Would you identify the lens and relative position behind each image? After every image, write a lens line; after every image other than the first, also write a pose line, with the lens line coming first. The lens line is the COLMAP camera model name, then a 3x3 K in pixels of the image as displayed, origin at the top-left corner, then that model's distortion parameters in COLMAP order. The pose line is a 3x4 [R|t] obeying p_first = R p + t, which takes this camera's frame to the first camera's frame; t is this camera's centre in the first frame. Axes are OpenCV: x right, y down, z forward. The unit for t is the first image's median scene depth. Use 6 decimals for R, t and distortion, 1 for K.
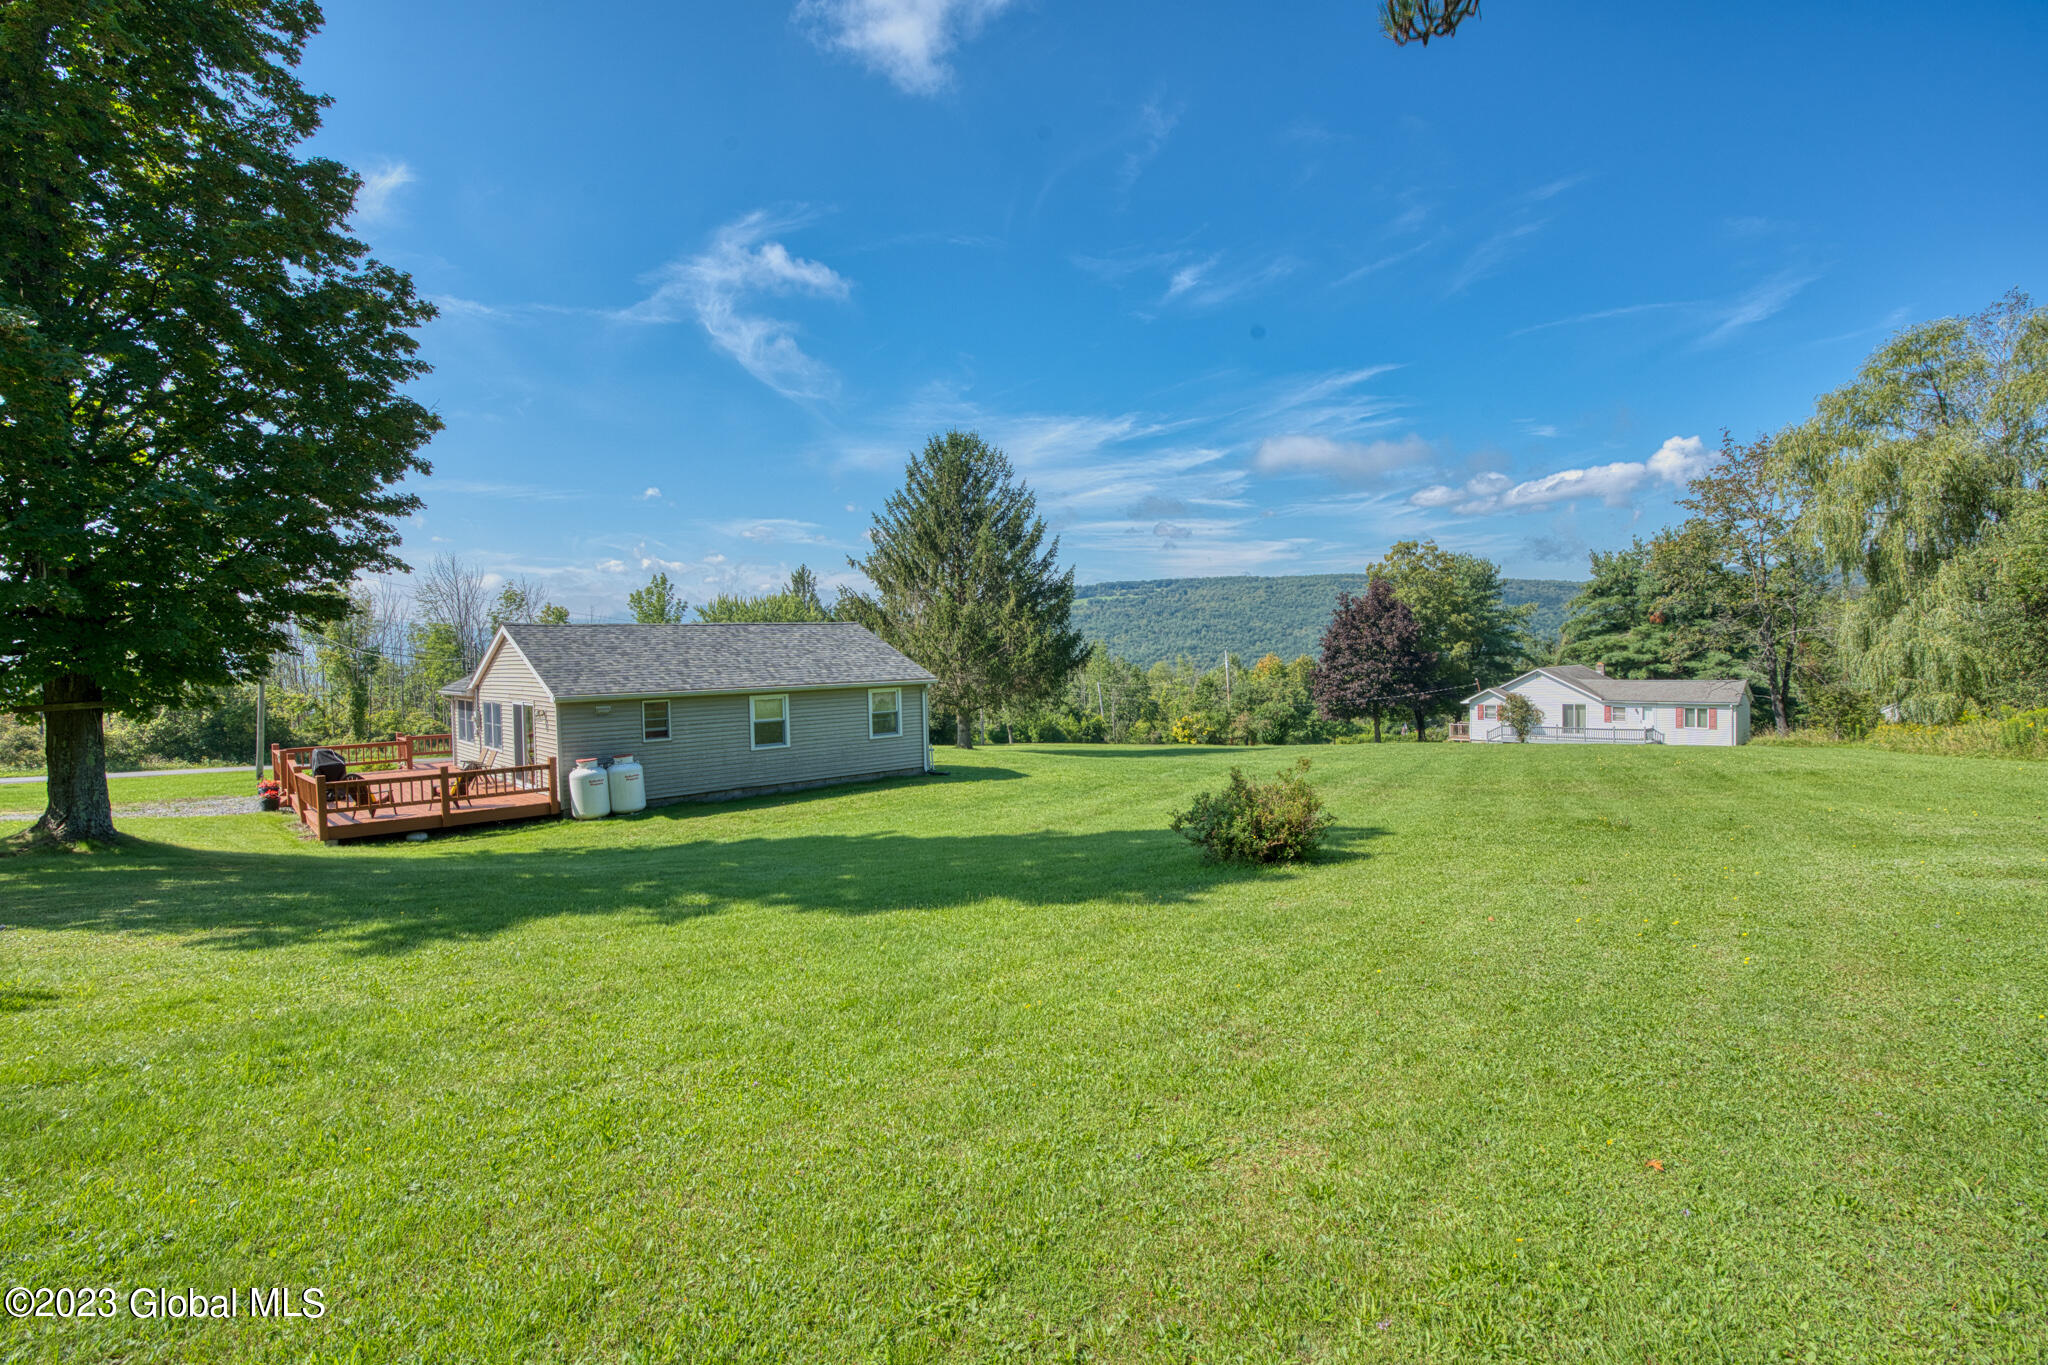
lens RADIAL K [[1025.9, 0, 987.0], [0, 1025.9, 739.9], [0, 0, 1]] dist [-0.052508, 0.022409]
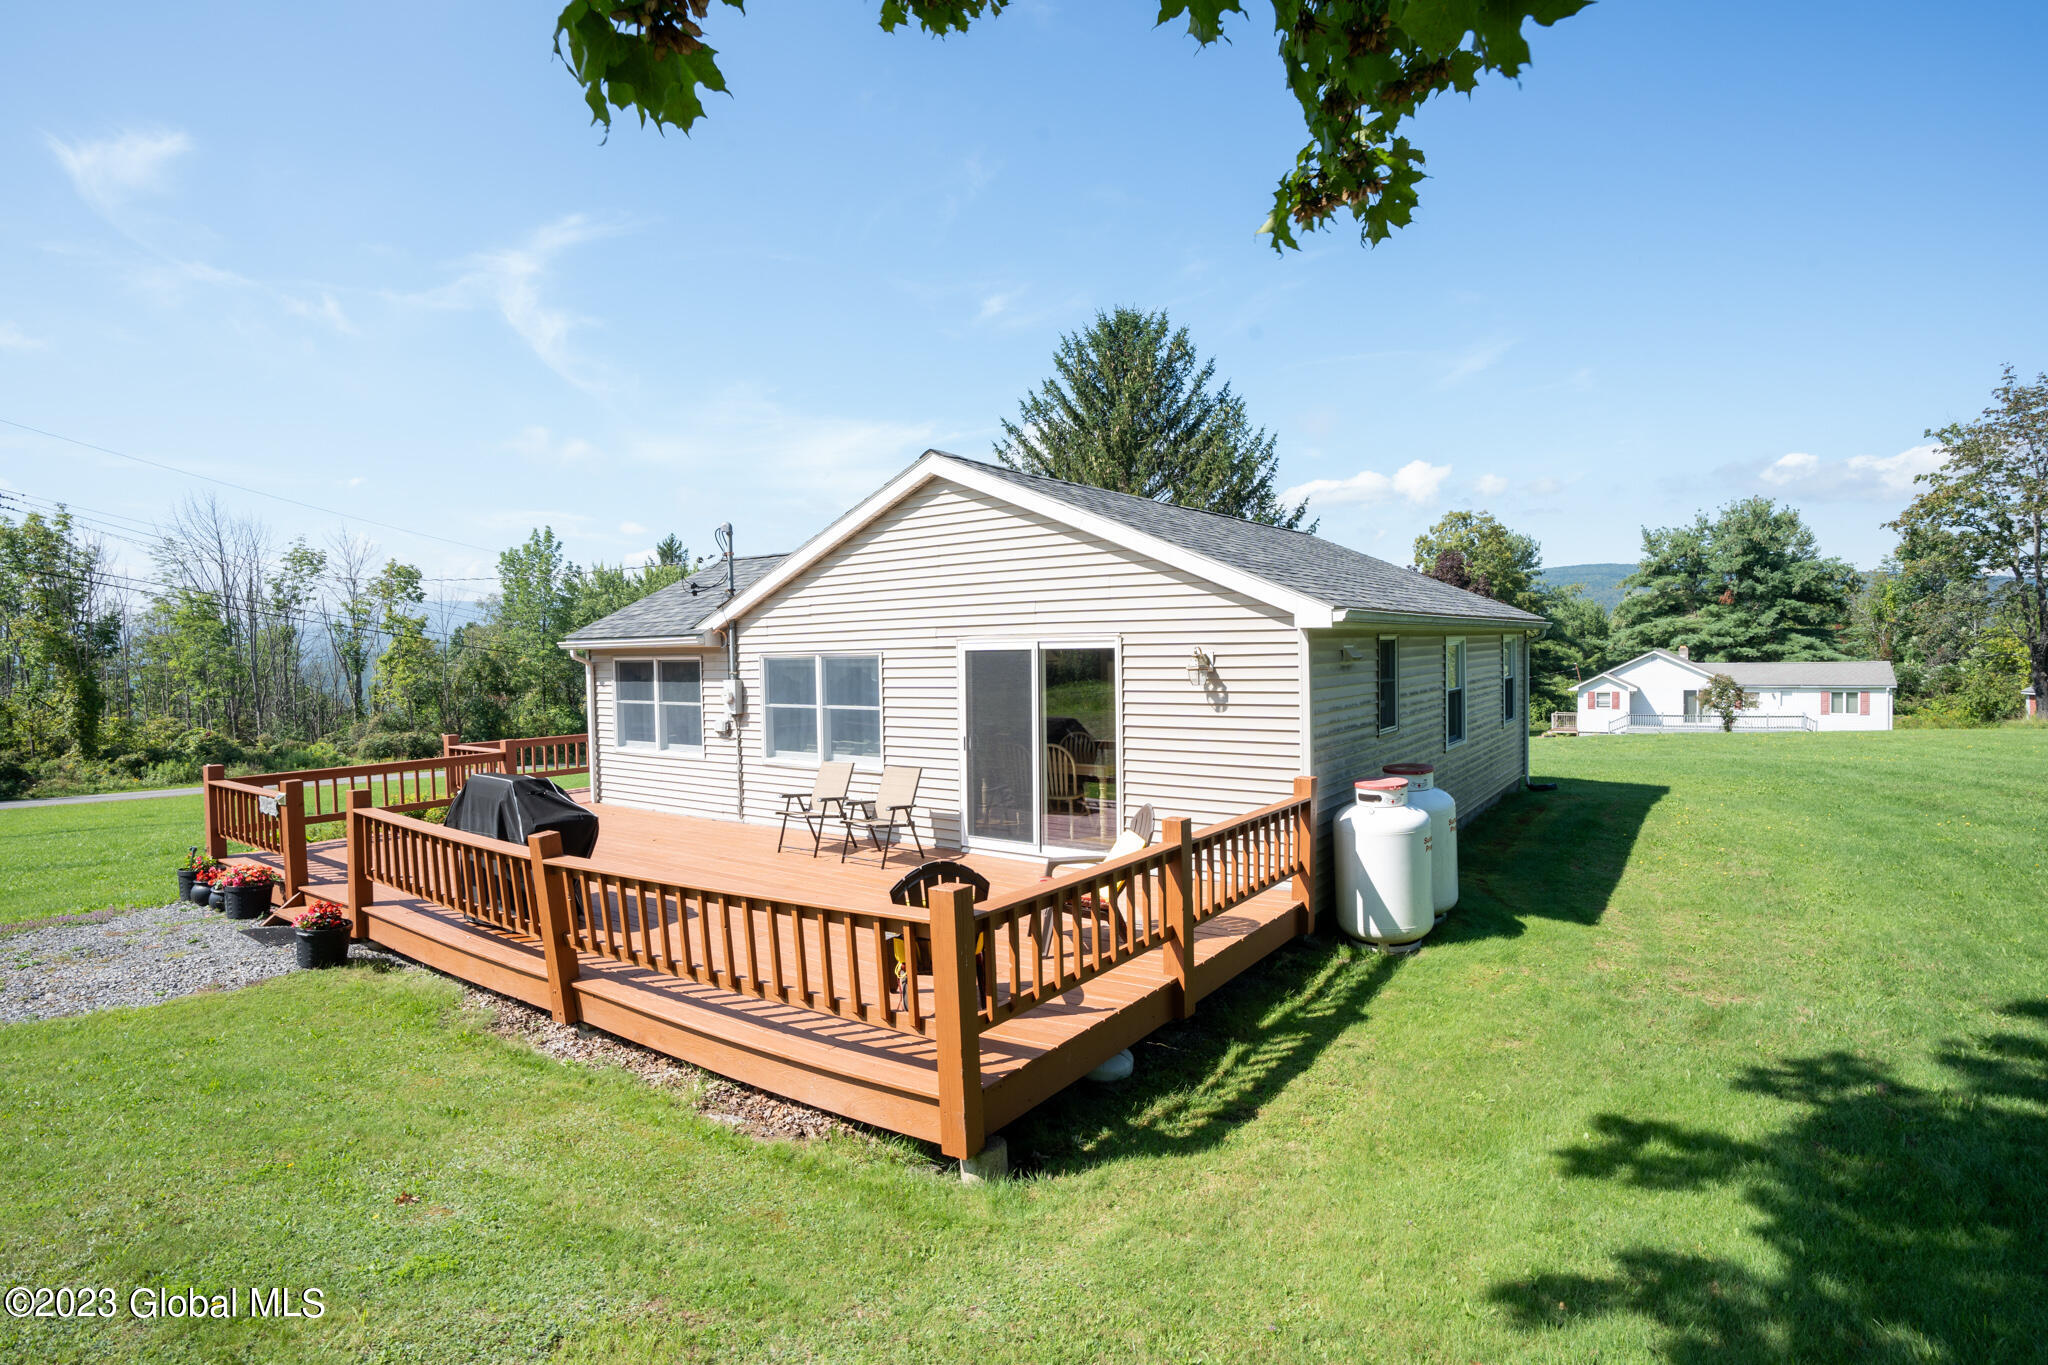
lens RADIAL K [[1037.1, 0, 986.8], [0, 1037.1, 737.8], [0, 0, 1]] dist [-0.030329, 0.013872]
pose [[0.970513, -0.016921, 0.240453, -0.240757], [0.018925, 0.999803, -0.006029, 0.000613], [-0.240304, 0.010402, 0.970642, 0.257641]]
